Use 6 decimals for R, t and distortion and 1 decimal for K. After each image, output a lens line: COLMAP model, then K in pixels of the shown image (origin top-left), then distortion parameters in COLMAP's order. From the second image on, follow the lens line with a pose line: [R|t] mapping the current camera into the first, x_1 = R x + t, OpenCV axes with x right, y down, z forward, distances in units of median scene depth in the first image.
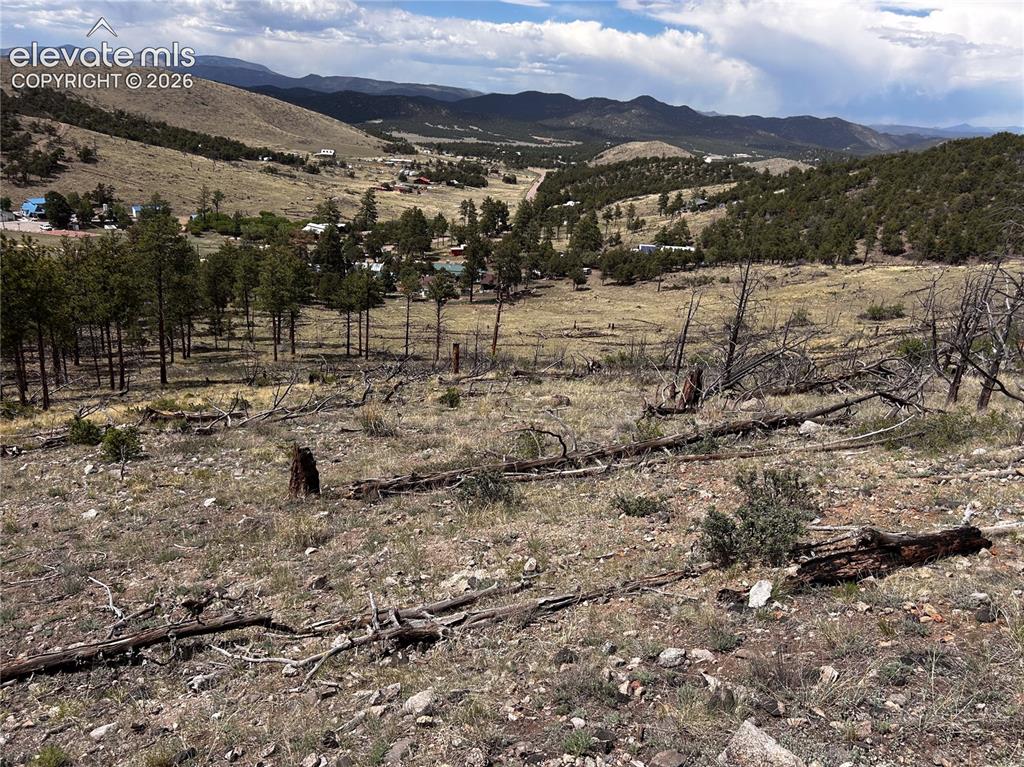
lens RADIAL K [[765.7, 0, 520.2], [0, 765.7, 390.4], [0, 0, 1]] dist [0.049801, -0.061317]
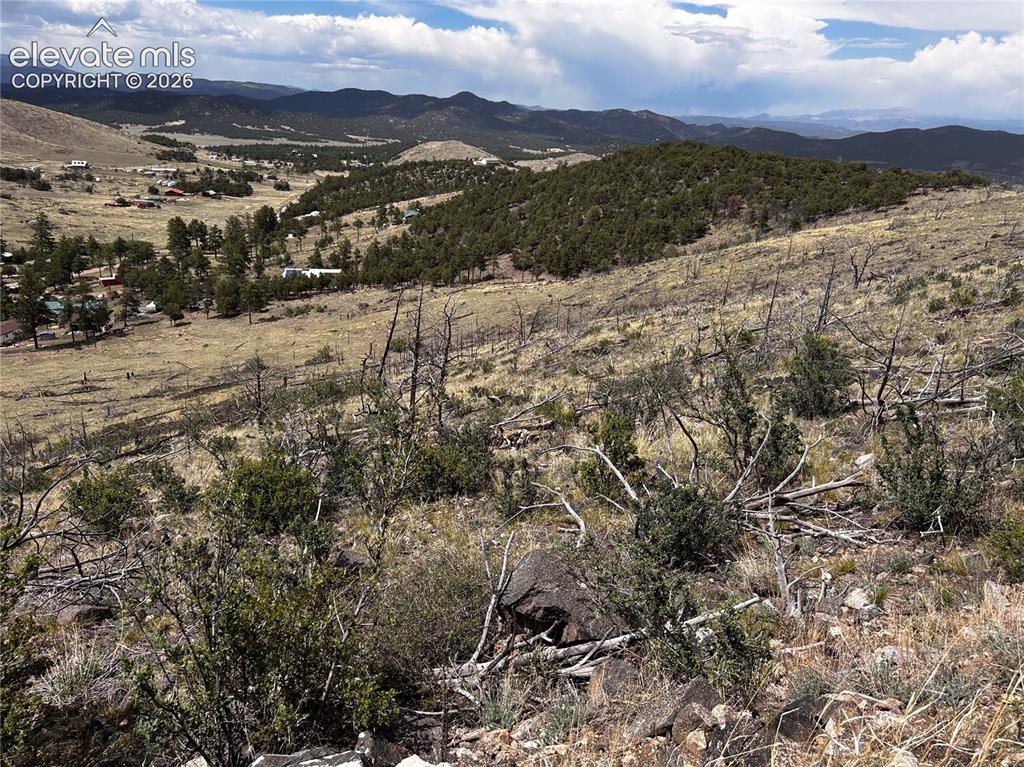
lens RADIAL K [[765.7, 0, 518.7], [0, 765.7, 398.3], [0, 0, 1]] dist [0.049801, -0.061317]
pose [[0.982888, -0.081604, 0.165142, 0.587360], [0.078840, 0.996617, 0.023234, -0.054691], [-0.166479, -0.009817, 0.985996, -0.024544]]
